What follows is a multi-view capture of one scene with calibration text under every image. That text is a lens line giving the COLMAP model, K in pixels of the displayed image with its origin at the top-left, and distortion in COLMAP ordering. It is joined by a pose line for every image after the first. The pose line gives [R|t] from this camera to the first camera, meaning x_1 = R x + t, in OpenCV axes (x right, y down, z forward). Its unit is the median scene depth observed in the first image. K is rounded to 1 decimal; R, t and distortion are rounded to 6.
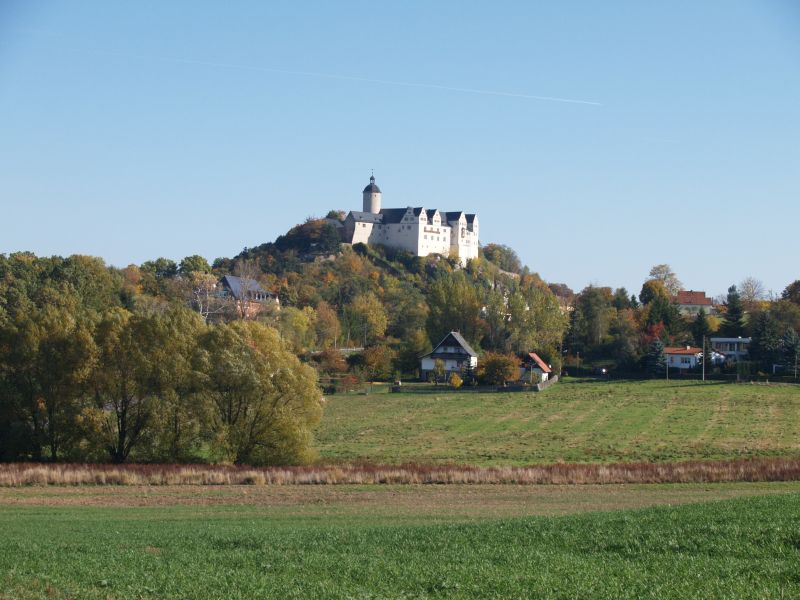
lens RADIAL K [[2076.2, 0, 400.0], [0, 2076.2, 300.0], [0, 0, 1]] dist [-0.022415, -0.220463]
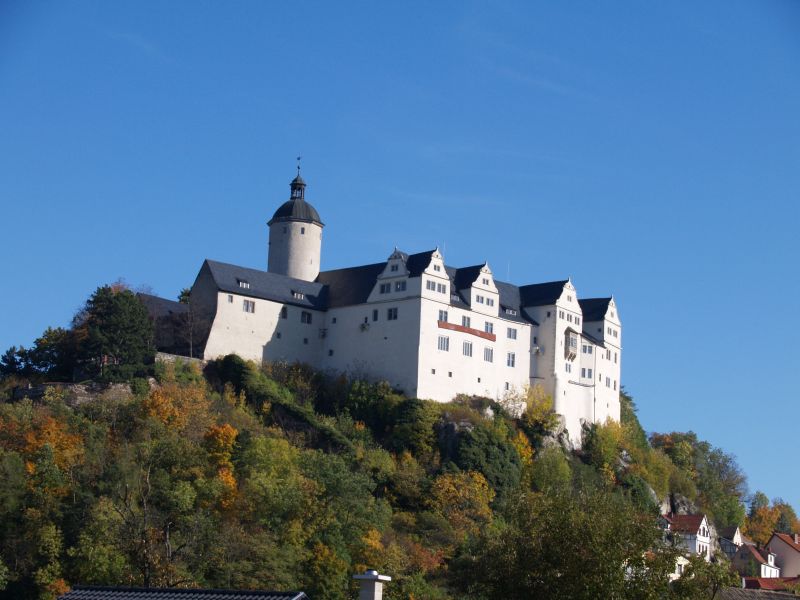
lens RADIAL K [[2076.2, 0, 400.0], [0, 2076.2, 300.0], [0, 0, 1]] dist [-0.022415, -0.220463]
pose [[0.994745, -0.011349, -0.101749, 0.037623], [-0.004865, 0.987474, -0.157705, 0.013046], [0.102265, 0.157372, 0.982230, 0.682350]]
